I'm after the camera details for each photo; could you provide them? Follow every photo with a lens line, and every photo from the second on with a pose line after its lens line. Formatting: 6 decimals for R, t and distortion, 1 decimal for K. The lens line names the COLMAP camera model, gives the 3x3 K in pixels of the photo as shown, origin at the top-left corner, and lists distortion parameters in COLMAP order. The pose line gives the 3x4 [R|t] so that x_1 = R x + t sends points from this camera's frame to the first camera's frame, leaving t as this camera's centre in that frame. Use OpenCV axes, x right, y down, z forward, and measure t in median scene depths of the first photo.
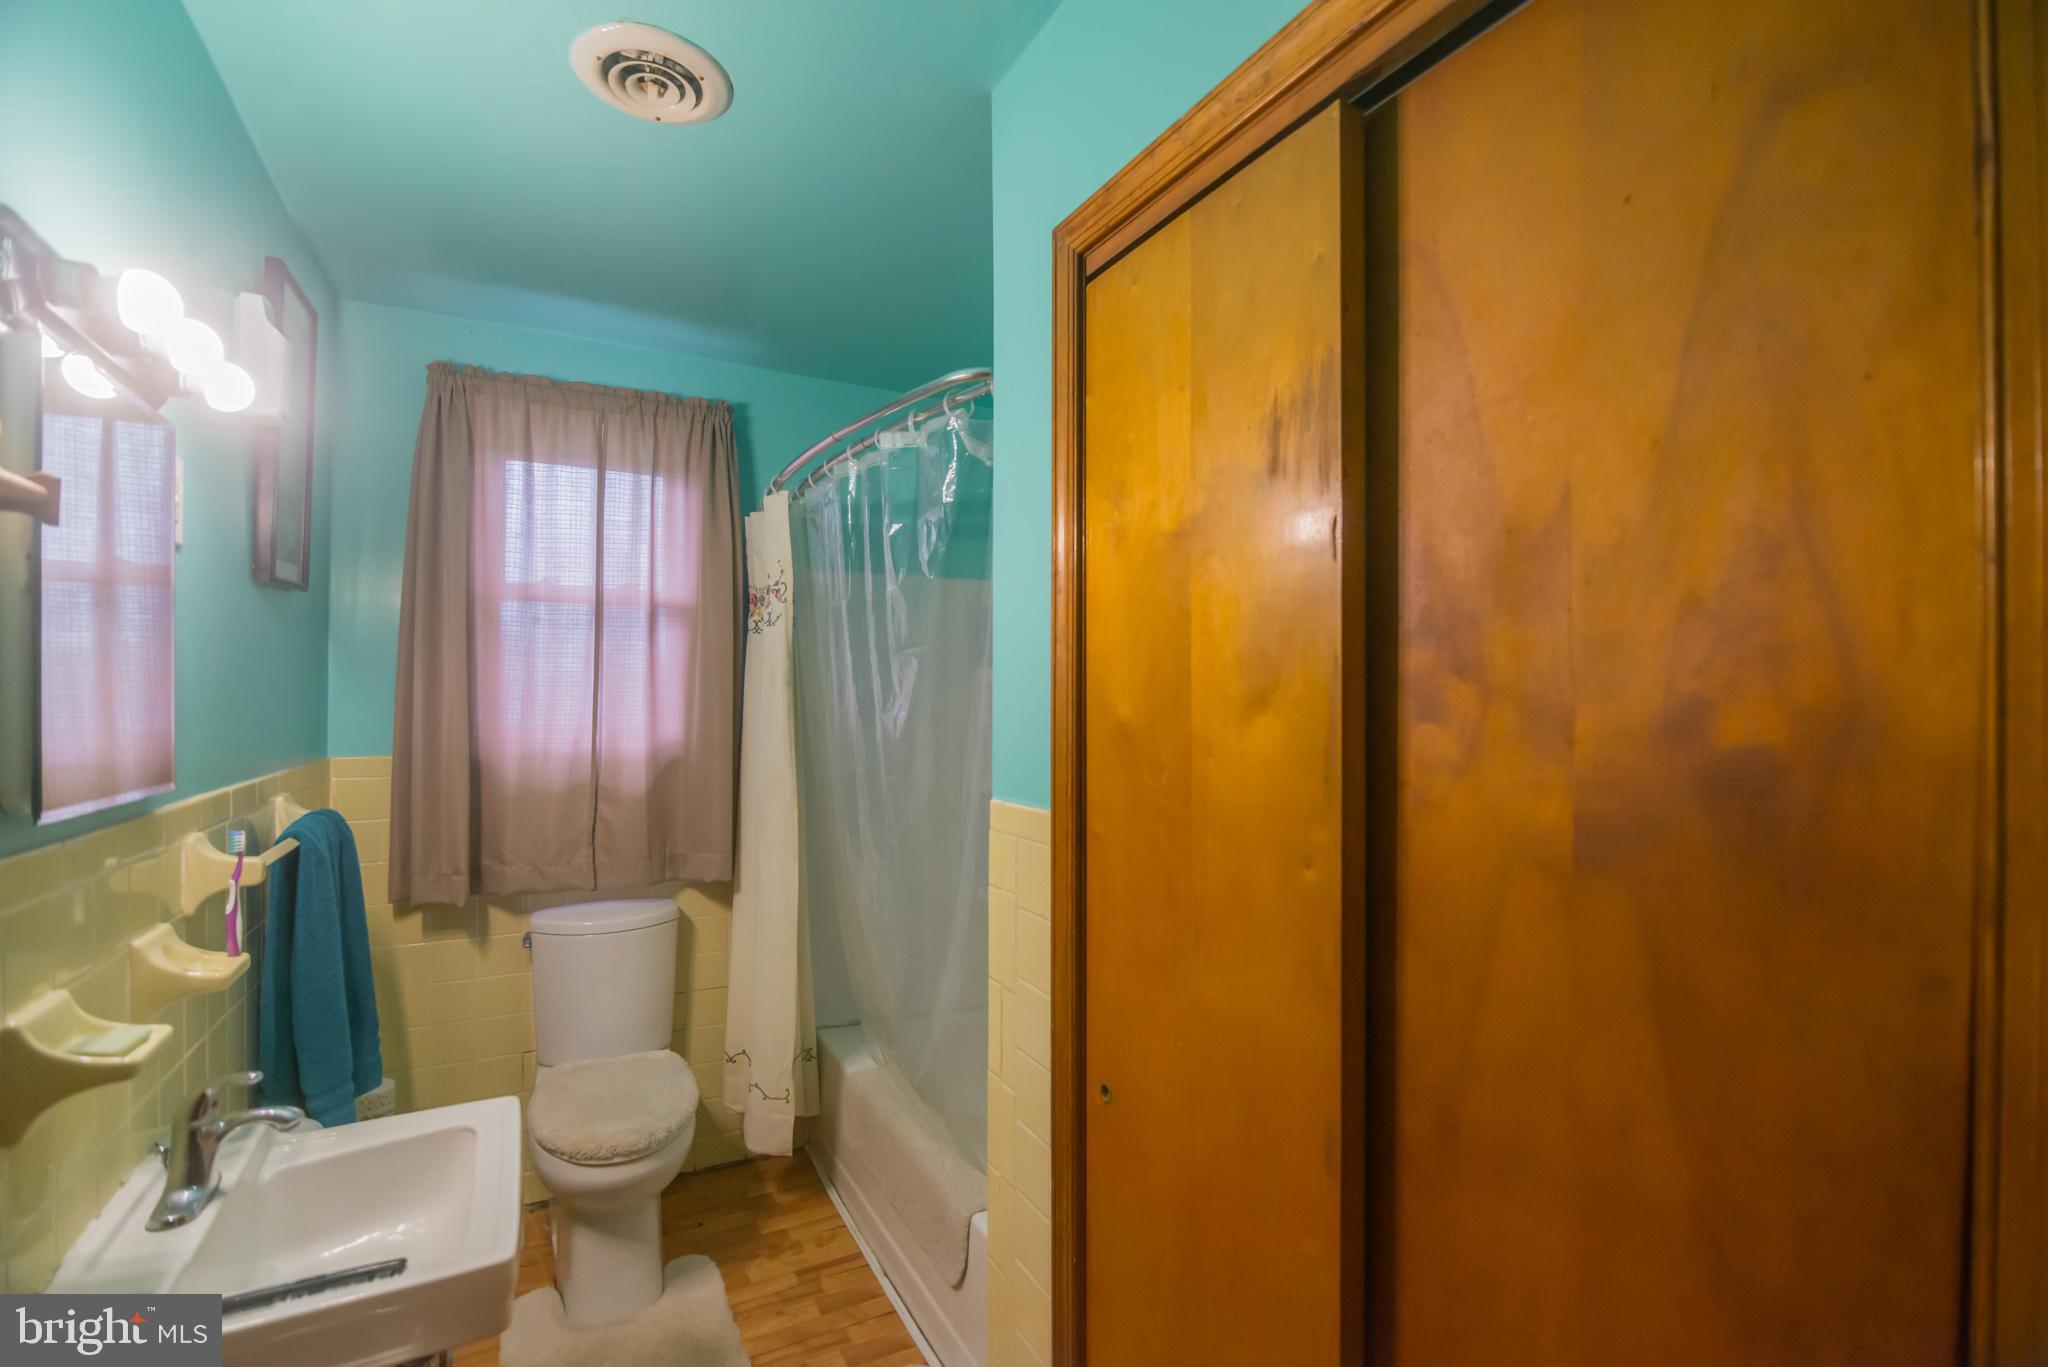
lens RADIAL K [[926.9, 0, 1020.5], [0, 926.9, 692.6], [0, 0, 1]] dist [-0.000346, -0.000393]
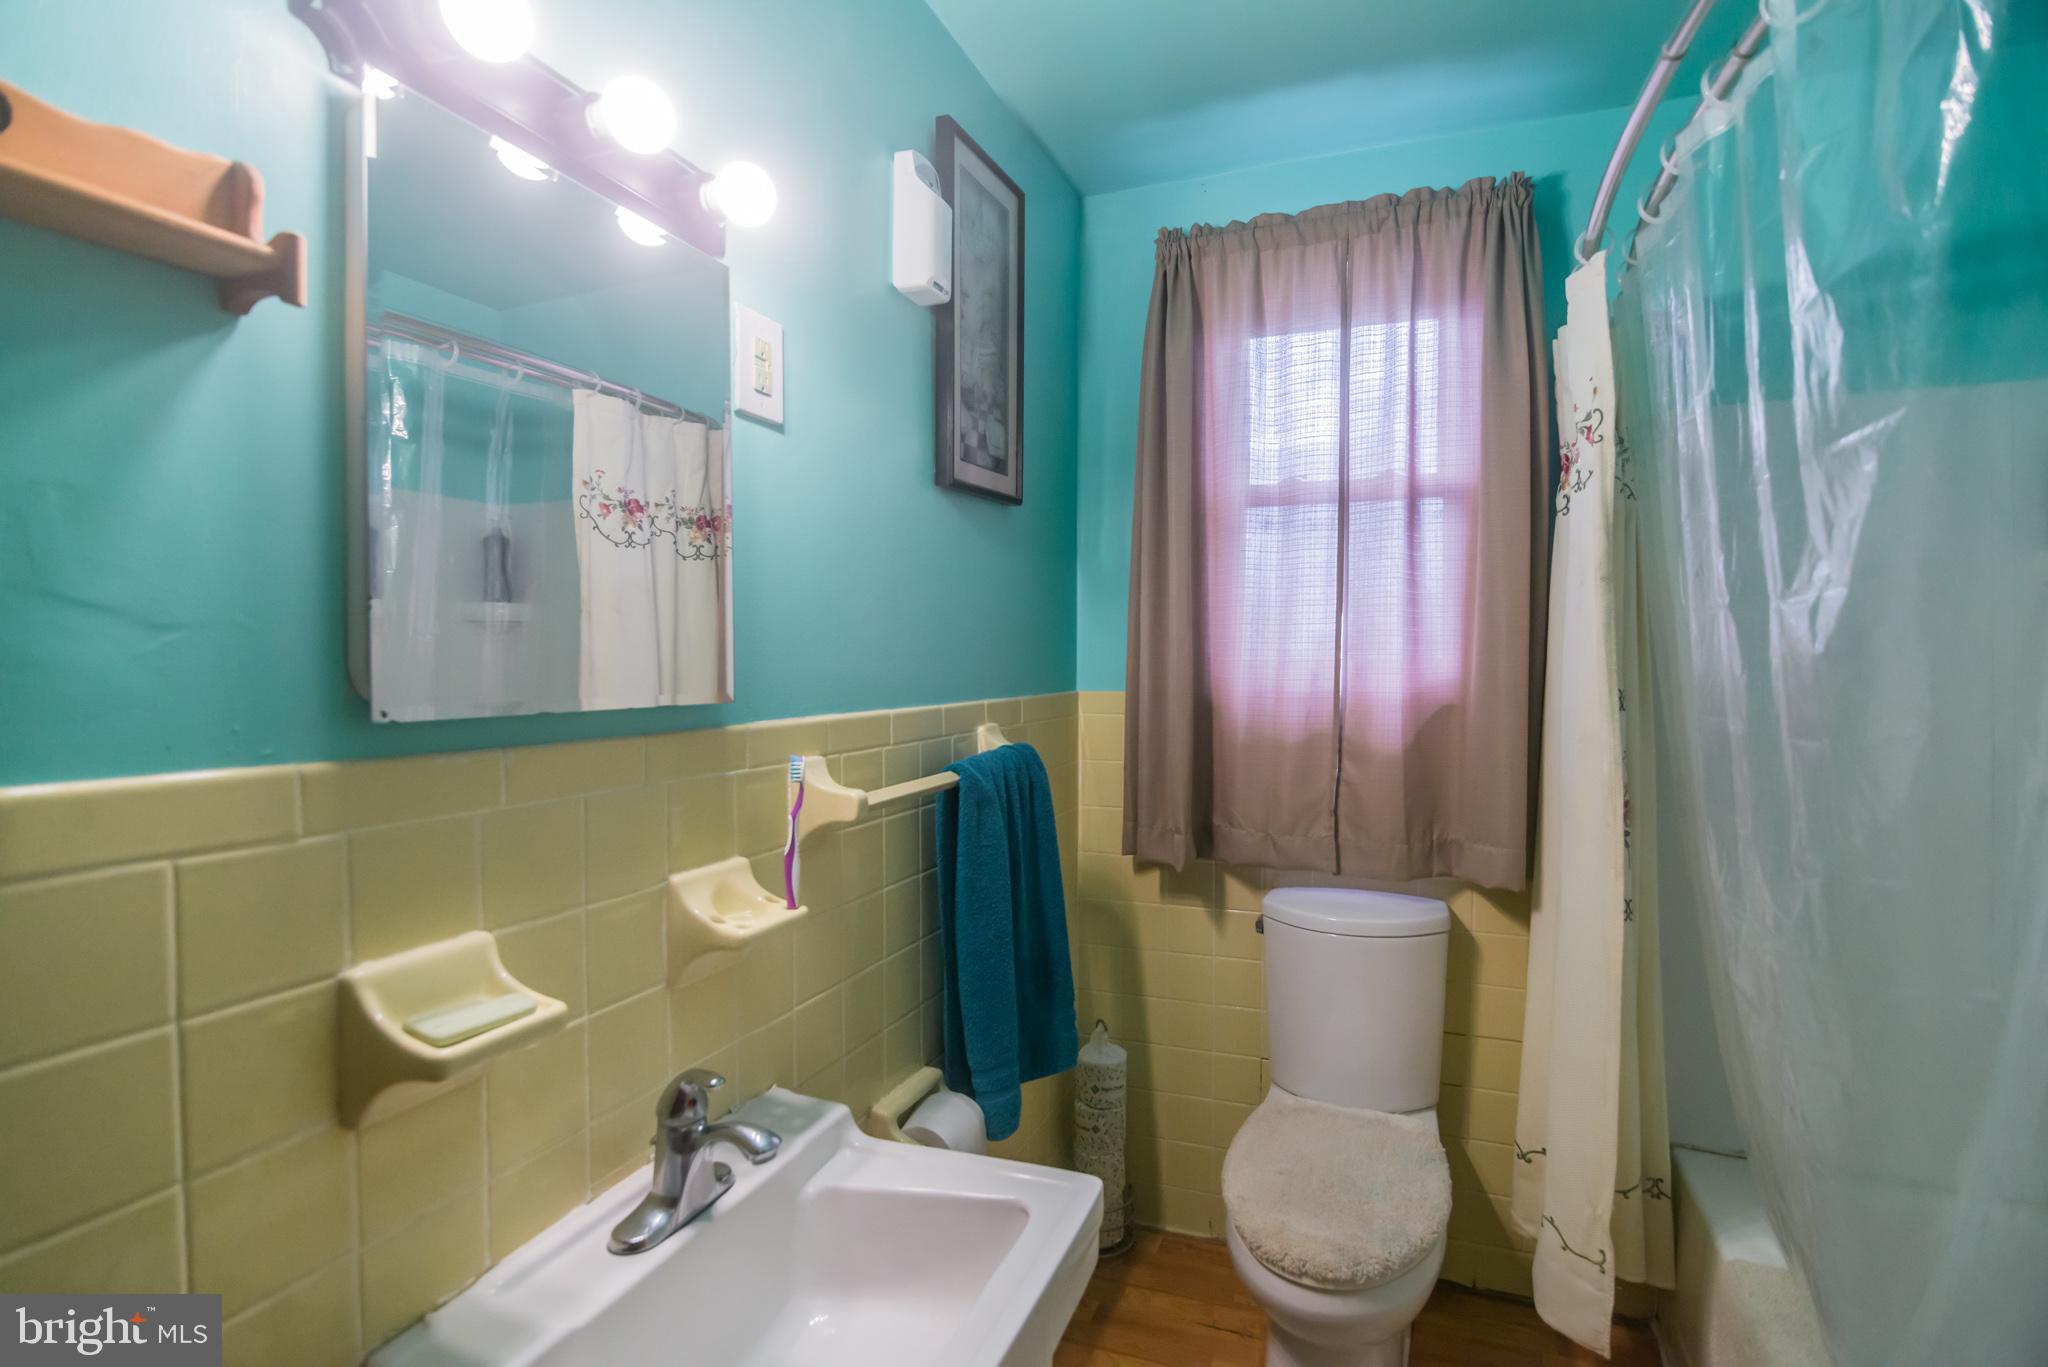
lens RADIAL K [[1008.1, 0, 1031.1], [0, 1008.1, 674.4], [0, 0, 1]] dist [-0.018735, -0.000548]
pose [[0.676799, 0.009122, -0.736111, -0.025357], [0.011190, 0.999680, 0.022676, 0.028144], [0.736083, -0.023584, 0.676481, 0.263135]]
